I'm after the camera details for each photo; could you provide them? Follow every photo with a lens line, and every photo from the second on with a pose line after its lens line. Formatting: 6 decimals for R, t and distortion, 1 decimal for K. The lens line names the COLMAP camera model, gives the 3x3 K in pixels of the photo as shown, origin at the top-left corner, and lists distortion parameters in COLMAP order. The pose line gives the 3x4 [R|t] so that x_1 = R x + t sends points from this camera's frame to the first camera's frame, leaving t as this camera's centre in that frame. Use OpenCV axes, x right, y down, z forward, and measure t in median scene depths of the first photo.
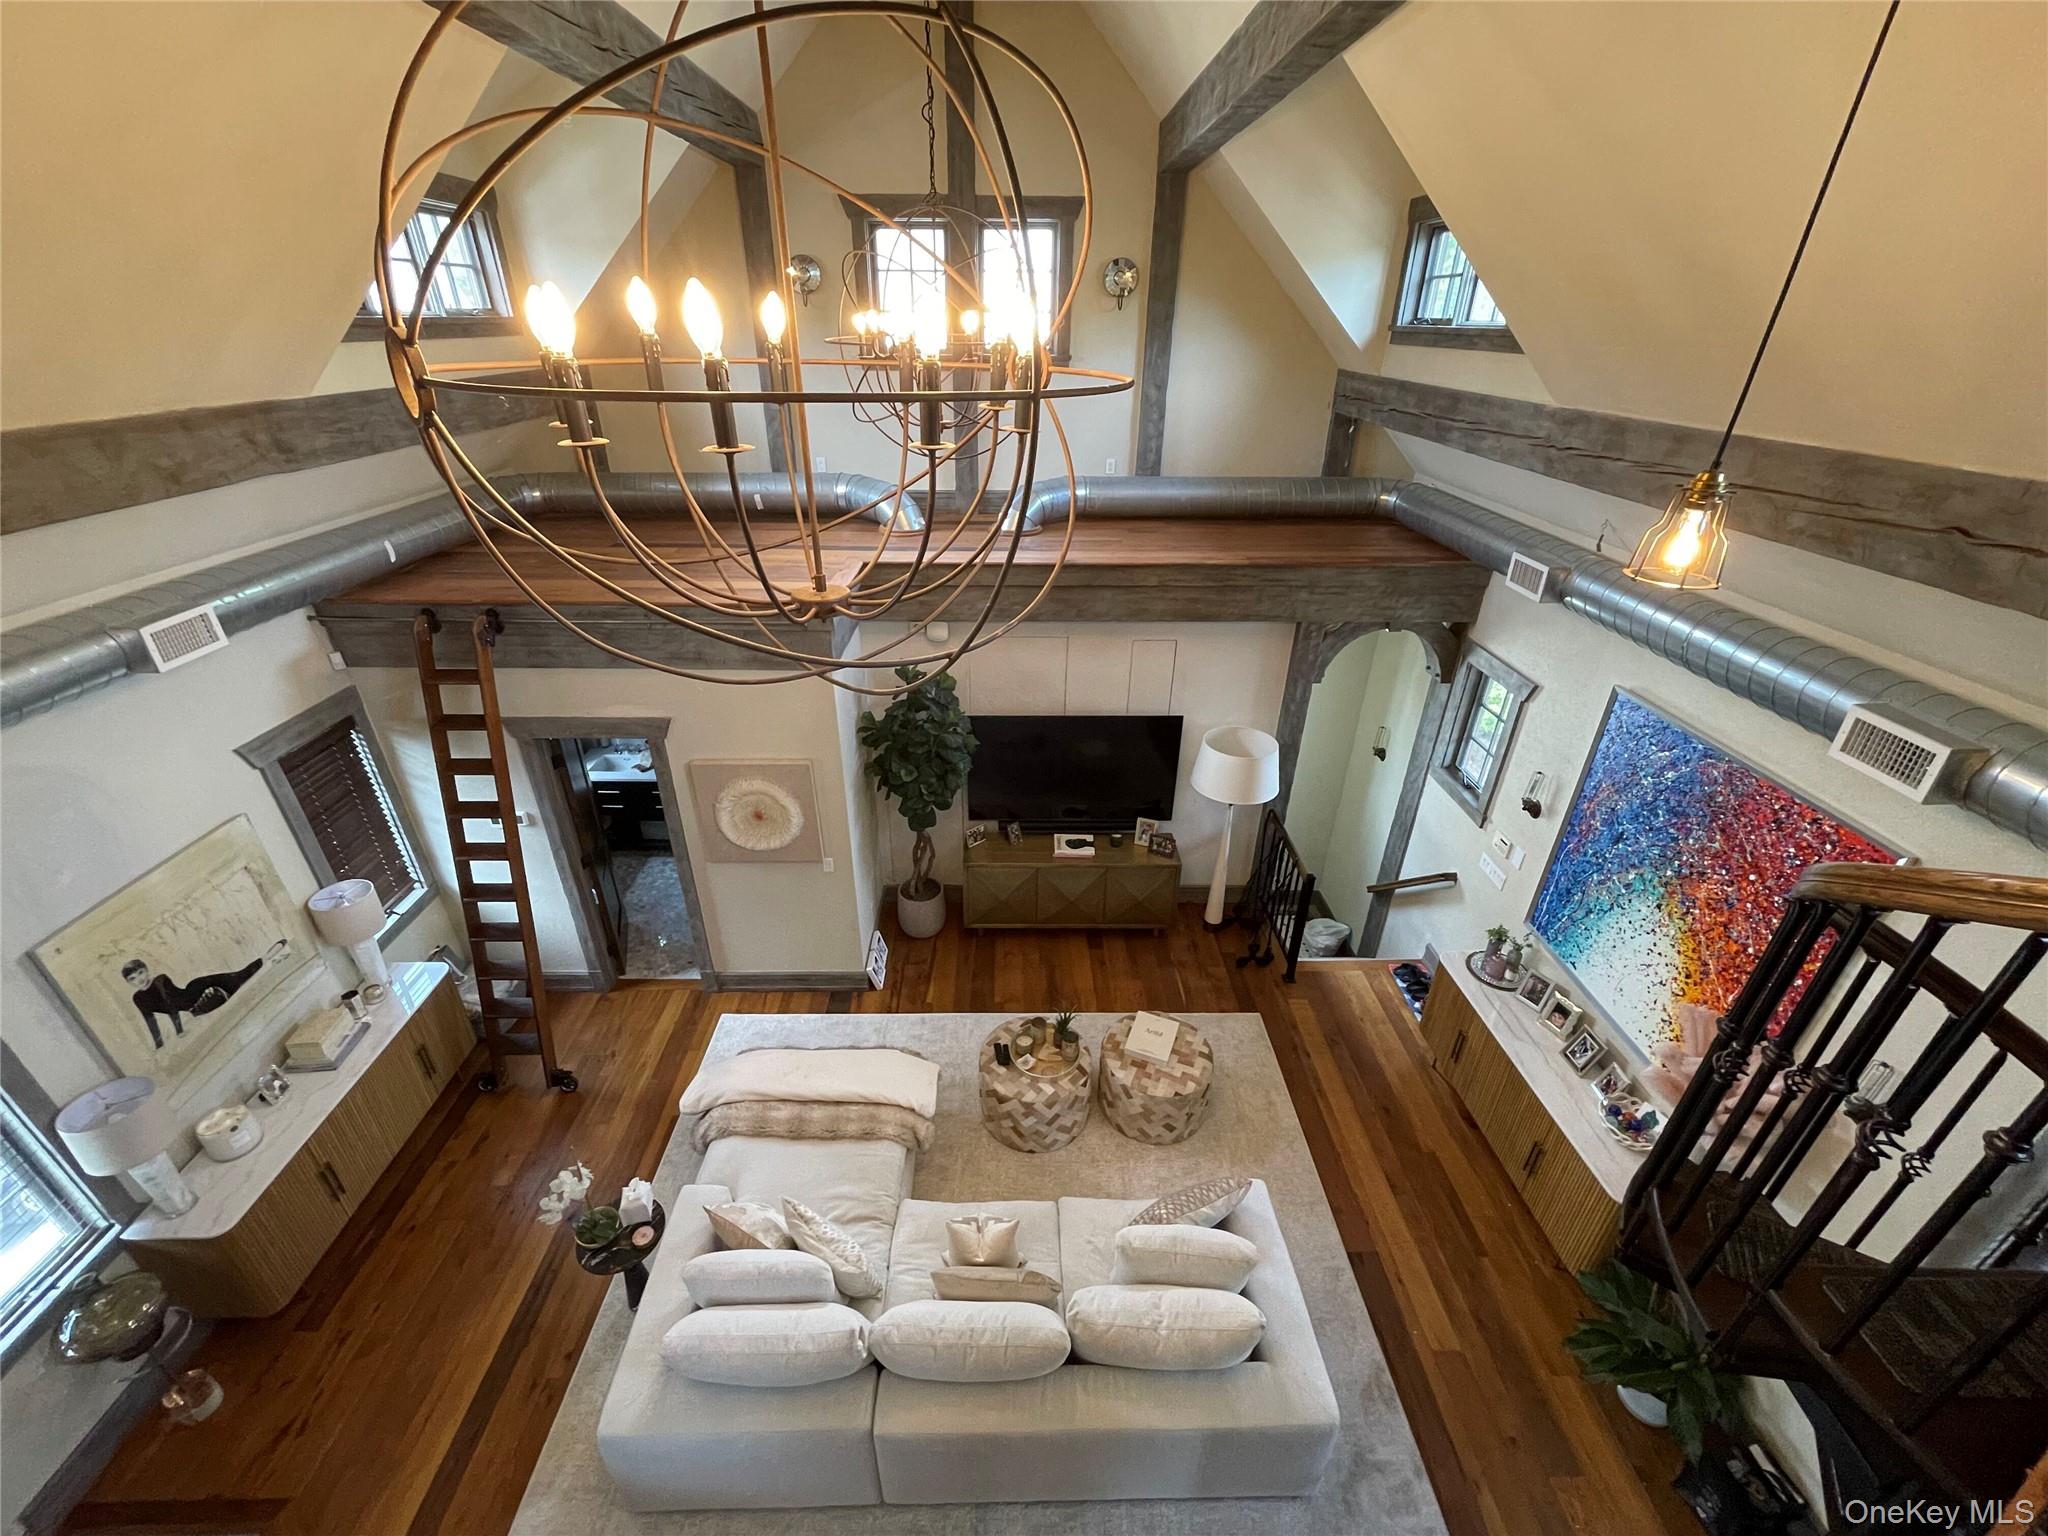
lens RADIAL K [[824.2, 0, 1018.7], [0, 824.2, 769.0], [0, 0, 1]] dist [0.000236, 0.000710]
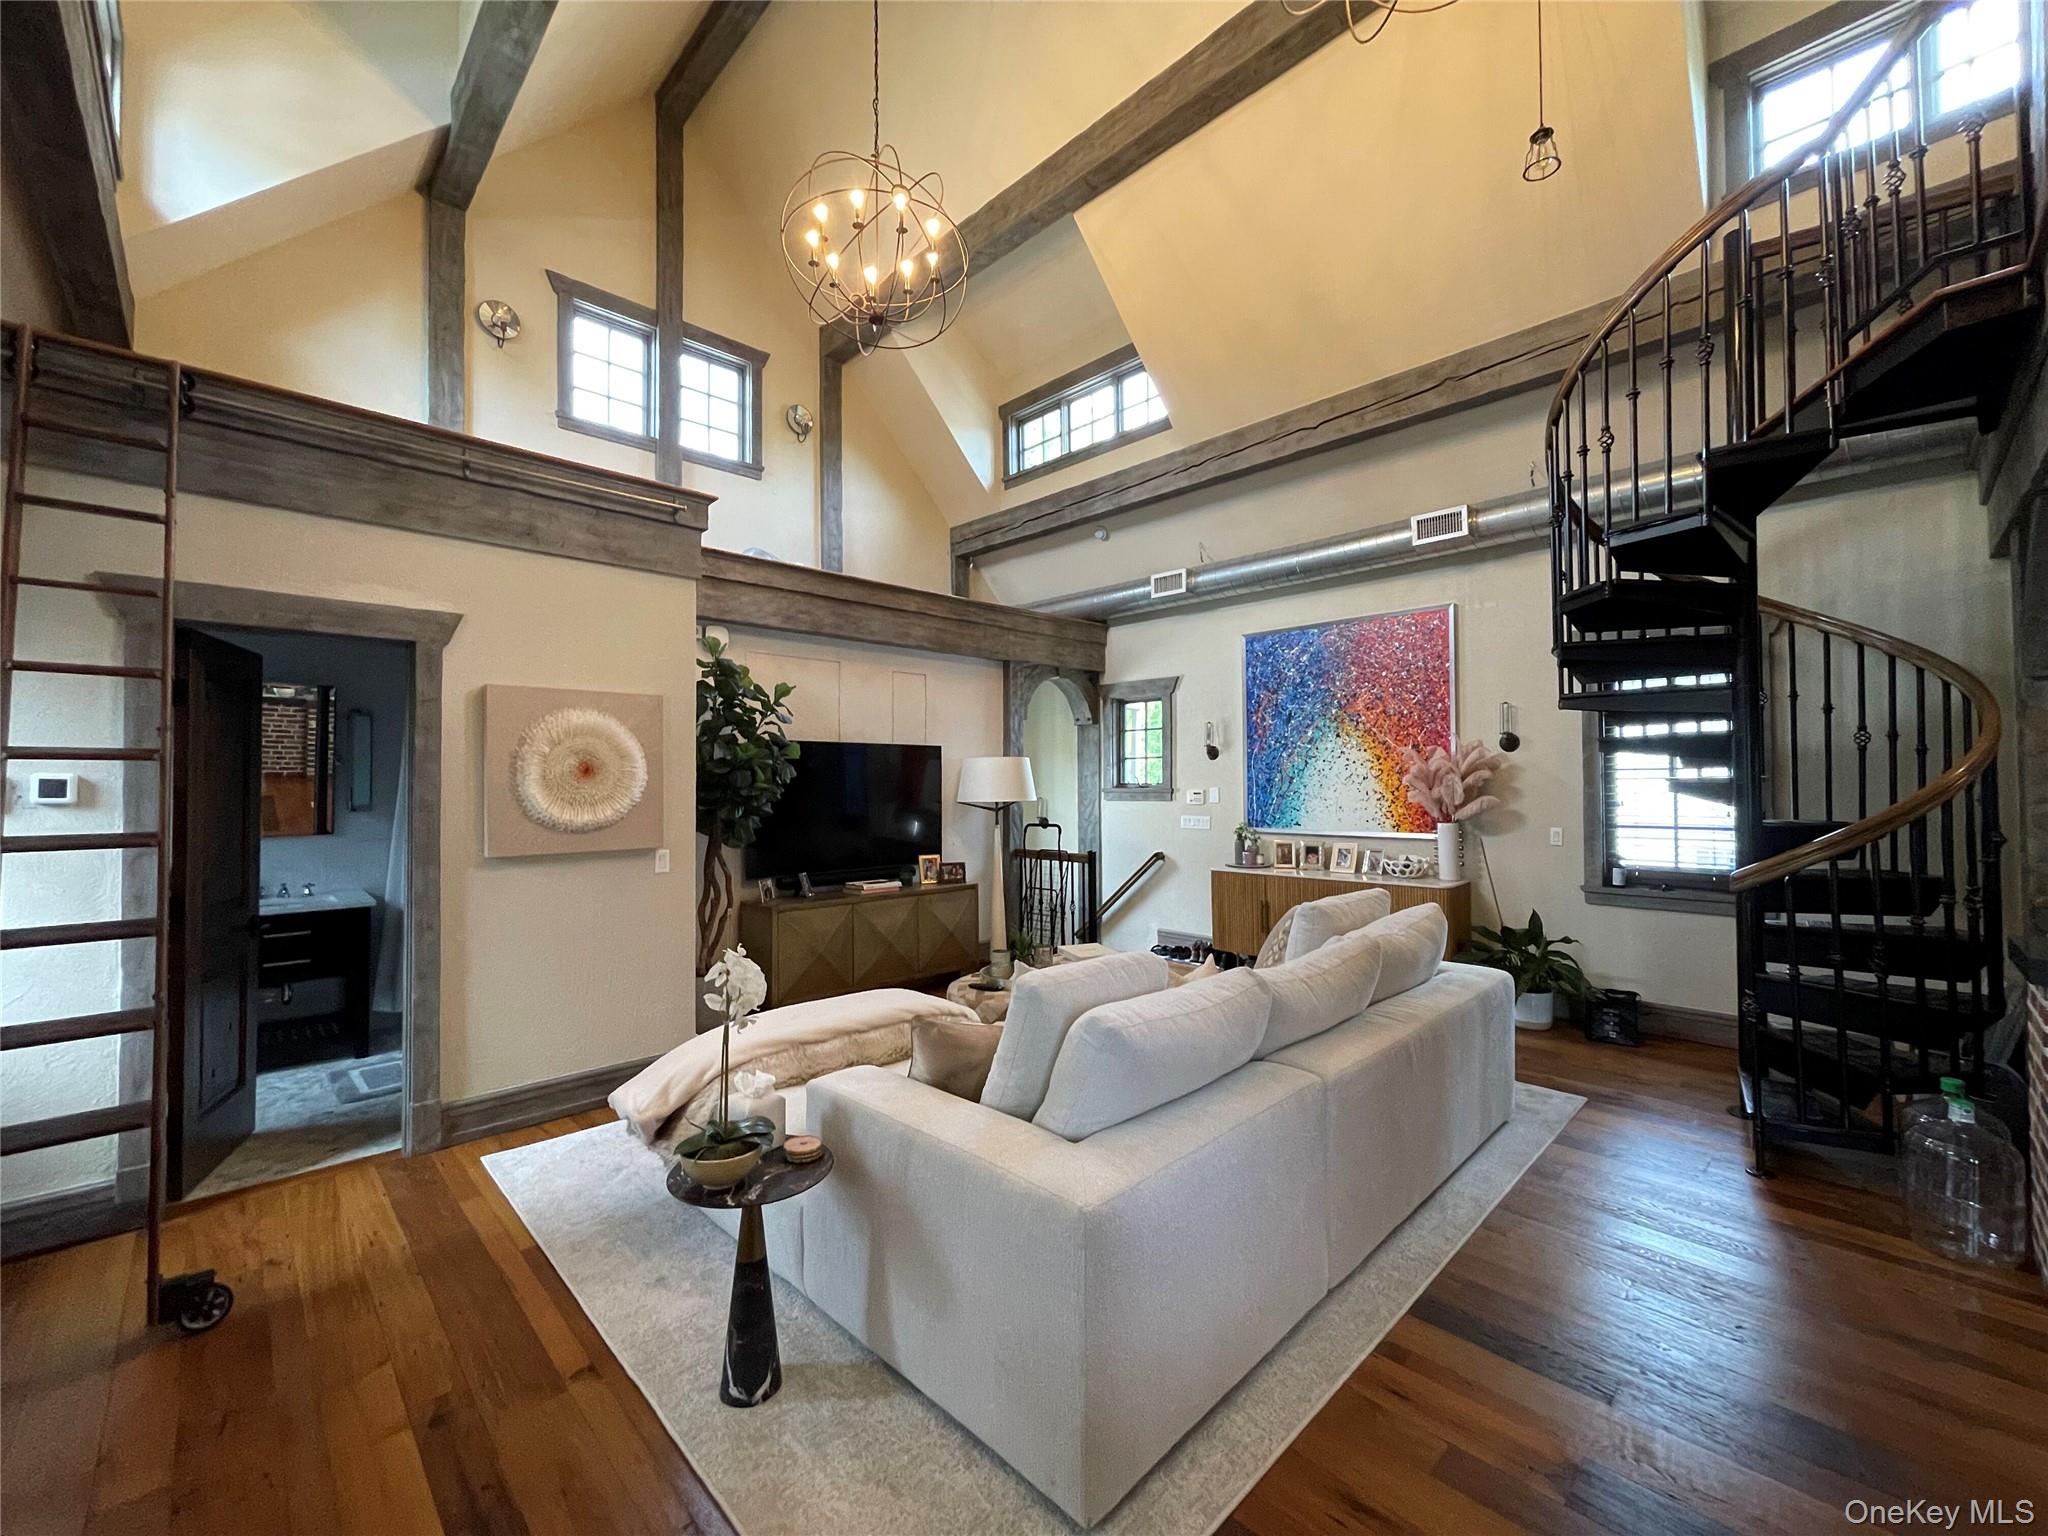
lens RADIAL K [[825.2, 0, 1014.1], [0, 825.2, 766.7], [0, 0, 1]] dist [0.000151, -0.000076]
pose [[0.728812, -0.000031, 0.684713, -0.521636], [0.339316, 0.868590, -0.361131, 0.426657], [-0.594724, 0.495531, 0.633050, 0.325522]]
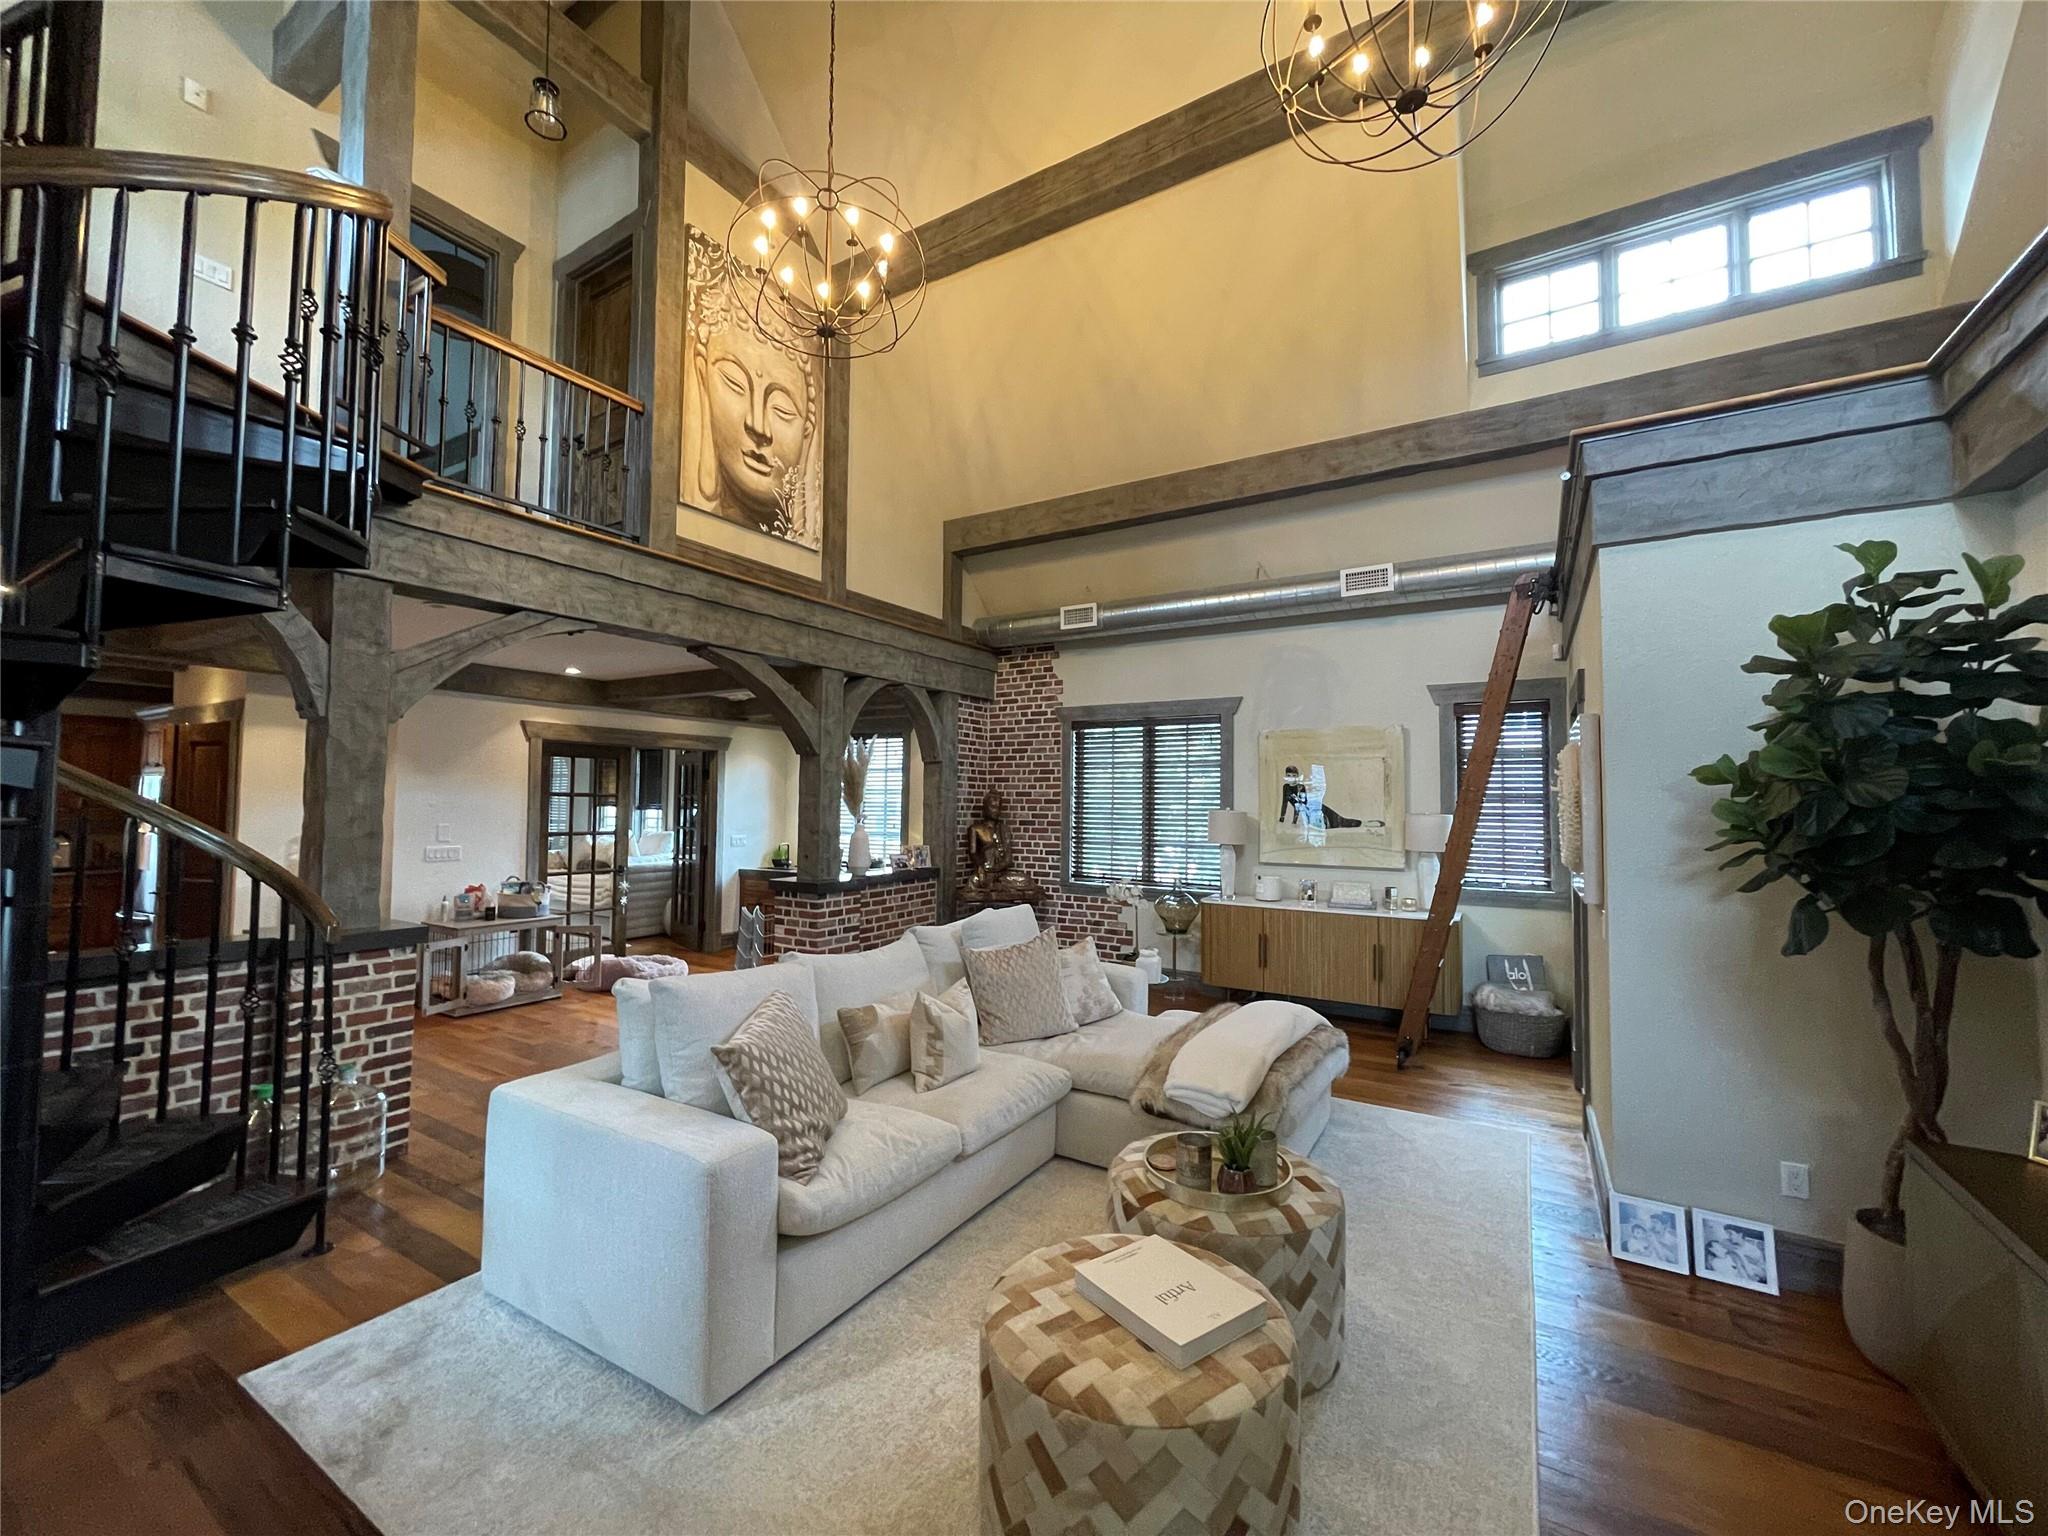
lens RADIAL K [[825.2, 0, 1014.1], [0, 825.2, 766.7], [0, 0, 1]] dist [0.000151, -0.000076]
pose [[-0.537028, -0.049499, -0.842111, 0.483803], [-0.416977, 0.883368, 0.213989, 0.071604], [0.733301, 0.466059, -0.495033, 0.966147]]
